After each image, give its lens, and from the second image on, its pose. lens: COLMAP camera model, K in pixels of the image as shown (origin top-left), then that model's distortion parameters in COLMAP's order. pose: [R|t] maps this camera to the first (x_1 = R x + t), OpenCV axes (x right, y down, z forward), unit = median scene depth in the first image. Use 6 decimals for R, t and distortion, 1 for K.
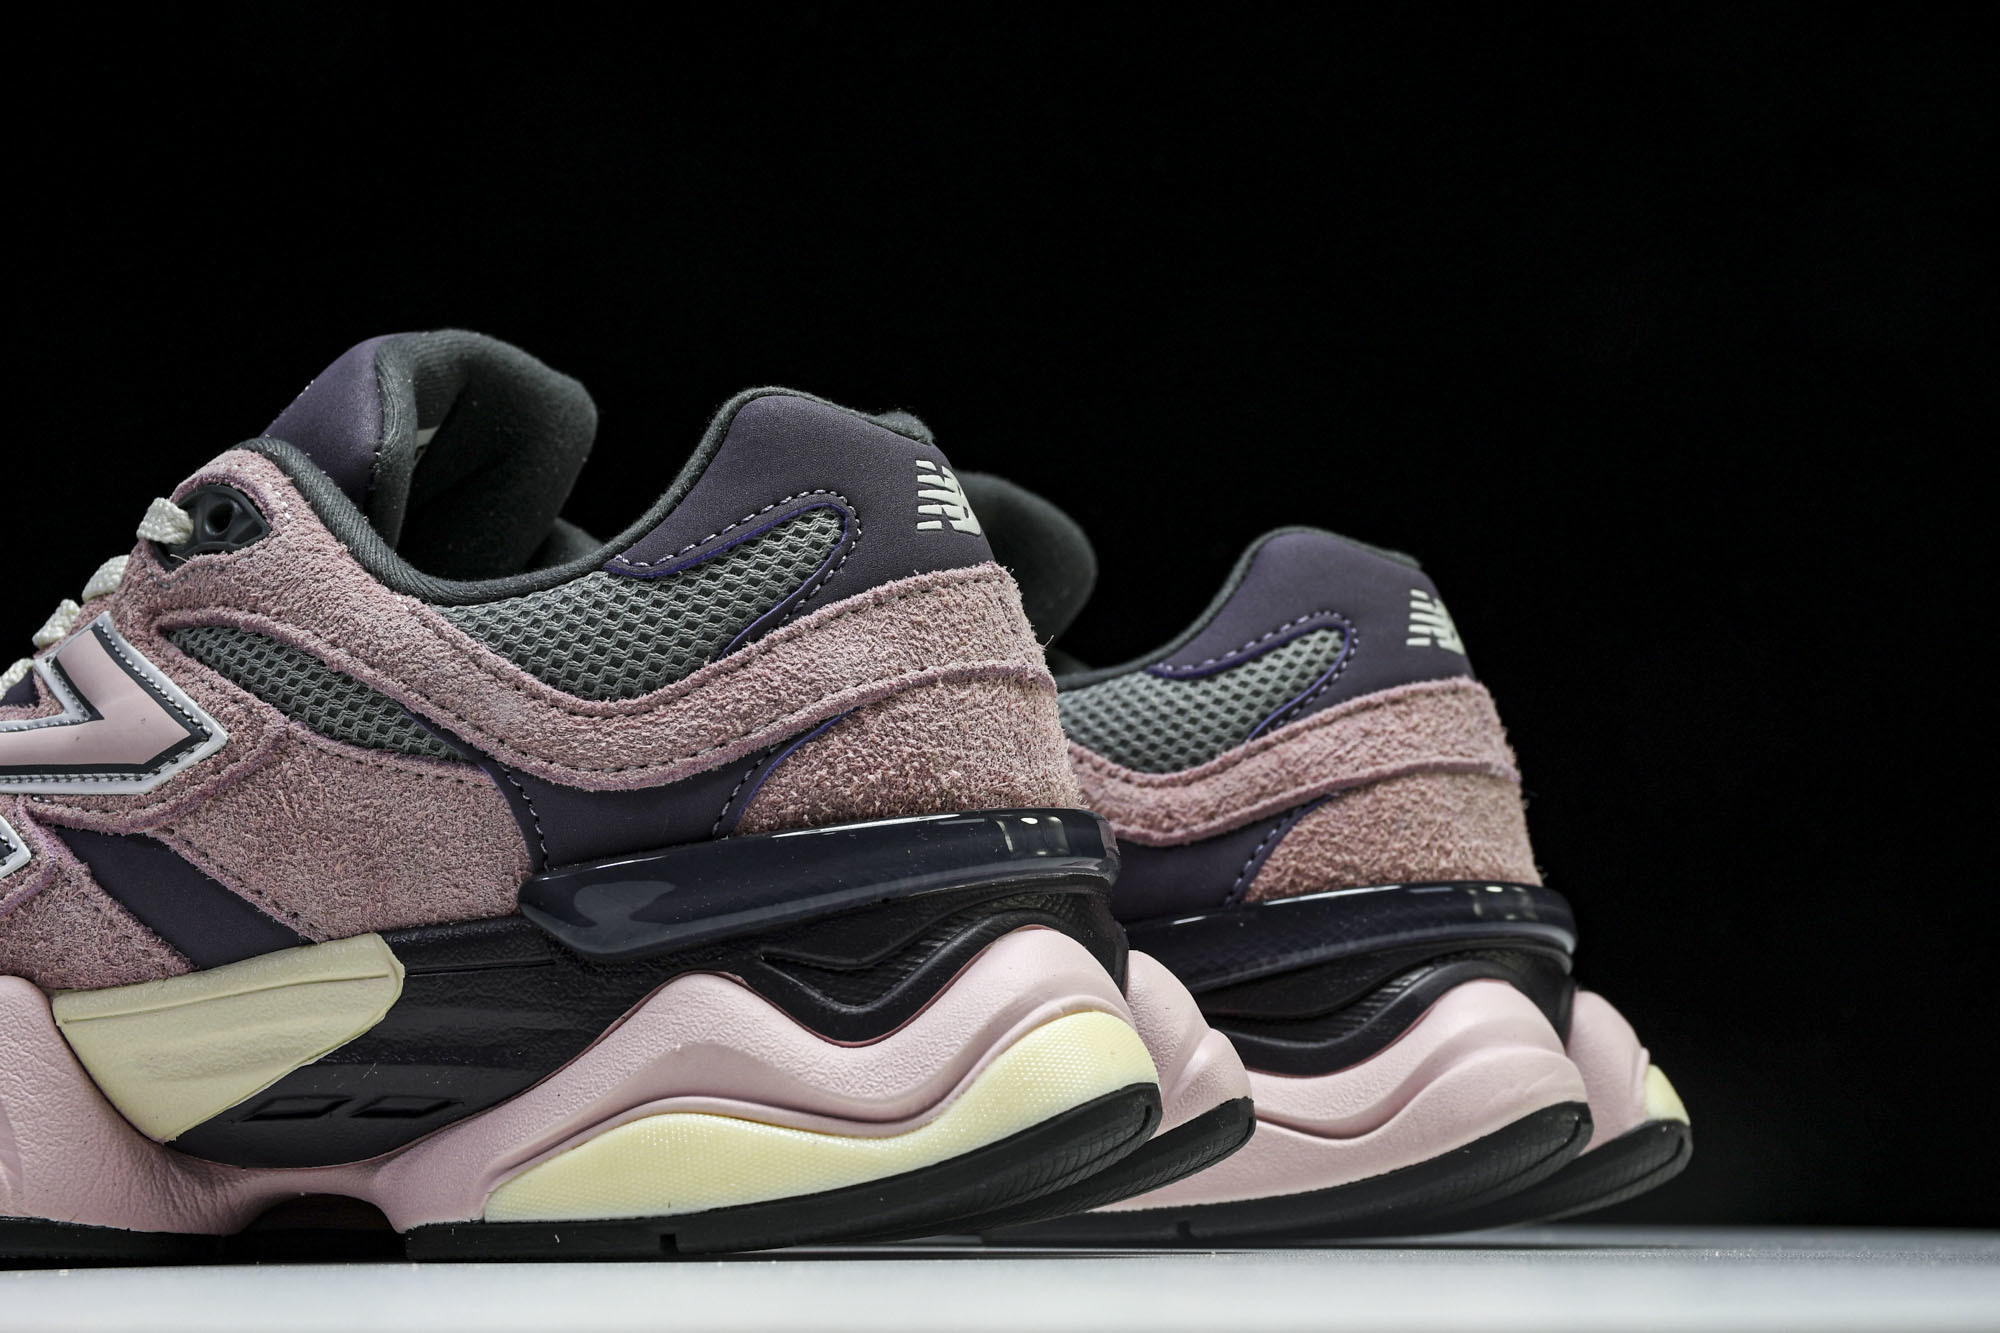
lens RADIAL K [[3477.1, 0, 988.5], [0, 3477.1, 617.3], [0, 0, 1]] dist [0.040780, 0.528799]
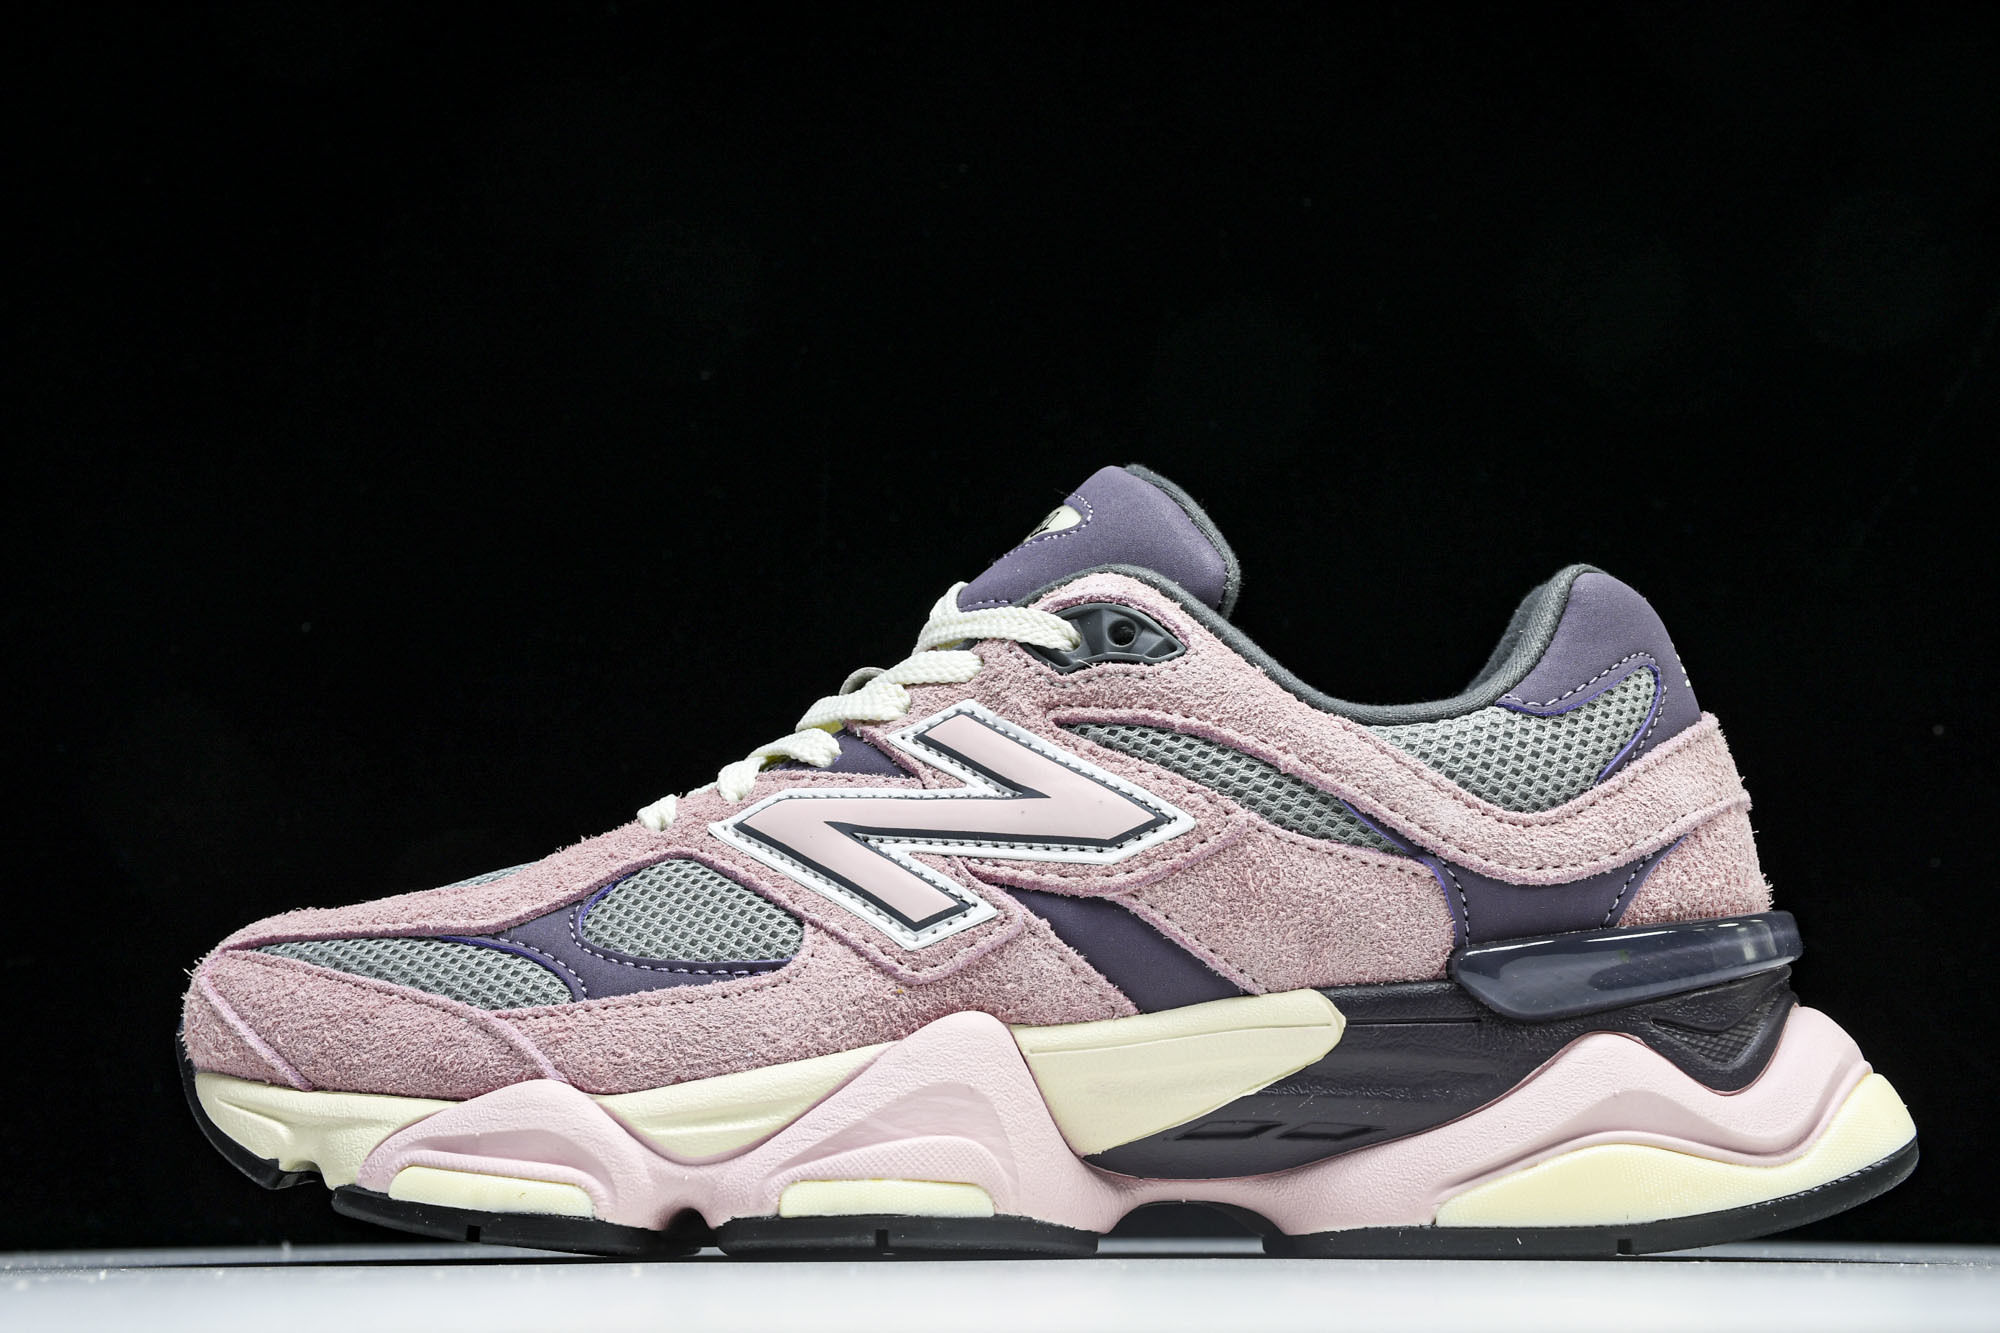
lens RADIAL K [[3477.1, 0, 988.5], [0, 3477.1, 617.3], [0, 0, 1]] dist [0.040780, 0.528799]
pose [[0.923719, 0.071561, 0.376328, -0.748465], [-0.072517, 0.997299, -0.011644, -0.017227], [-0.376145, -0.016534, 0.926413, -0.088247]]
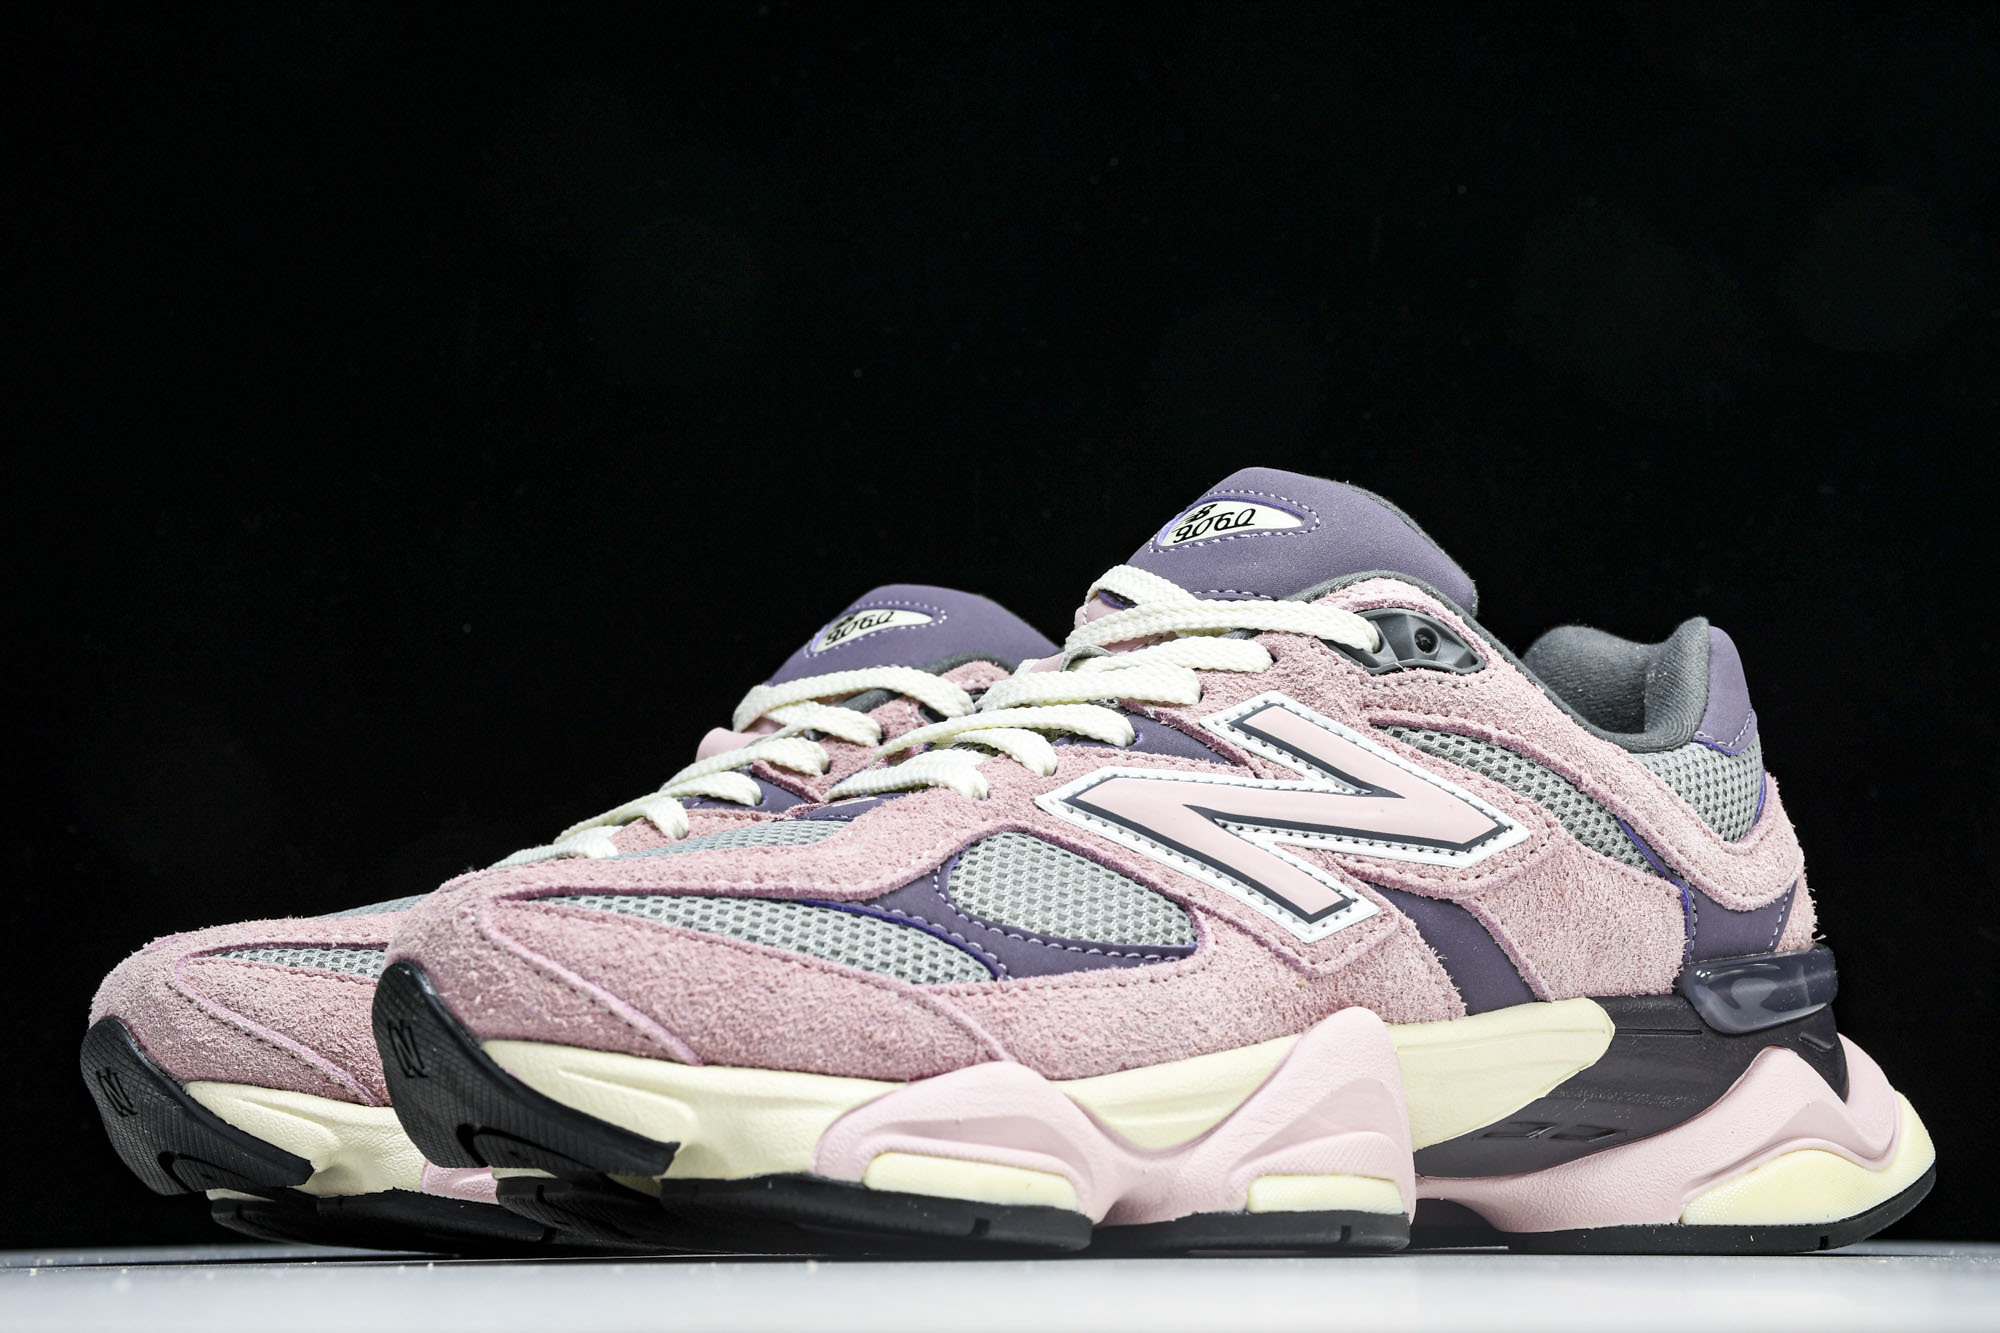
lens RADIAL K [[3477.1, 0, 988.5], [0, 3477.1, 617.3], [0, 0, 1]] dist [0.040780, 0.528799]
pose [[0.546015, 0.149131, 0.824395, -1.374695], [-0.155573, 0.984963, -0.075138, 0.083020], [-0.823204, -0.087227, 0.561006, 0.469895]]
